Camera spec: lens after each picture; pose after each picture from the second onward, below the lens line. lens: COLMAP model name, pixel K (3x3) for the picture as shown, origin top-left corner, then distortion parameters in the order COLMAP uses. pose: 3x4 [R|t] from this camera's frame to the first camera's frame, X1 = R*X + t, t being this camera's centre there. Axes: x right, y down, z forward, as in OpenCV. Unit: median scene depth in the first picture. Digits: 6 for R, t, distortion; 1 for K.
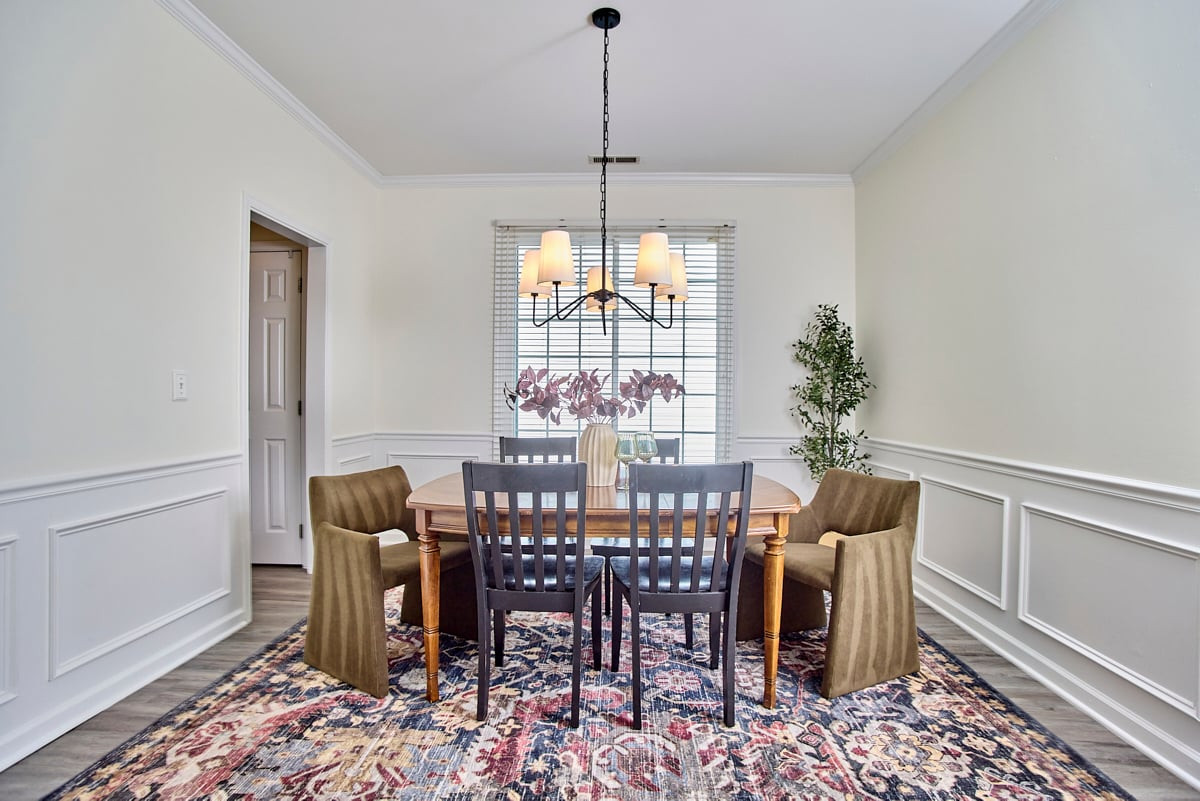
lens RADIAL K [[553.8, 0, 605.4], [0, 553.8, 412.3], [0, 0, 1]] dist [-0.064803, 0.027021]
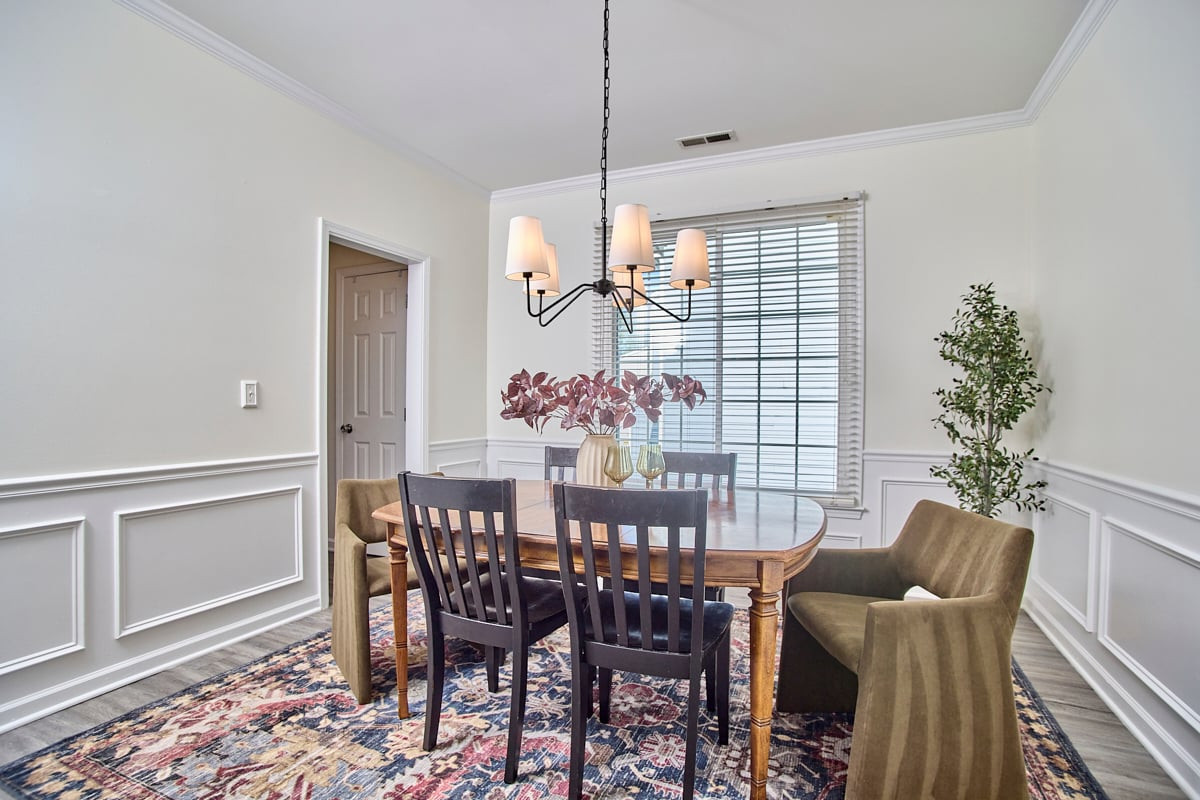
lens RADIAL K [[553.8, 0, 605.4], [0, 553.8, 411.8], [0, 0, 1]] dist [-0.064803, 0.027021]
pose [[0.935945, 0.005192, -0.352108, 0.300840], [-0.010142, 0.999874, -0.012214, -0.004714], [0.352000, 0.015003, 0.935880, 0.181409]]
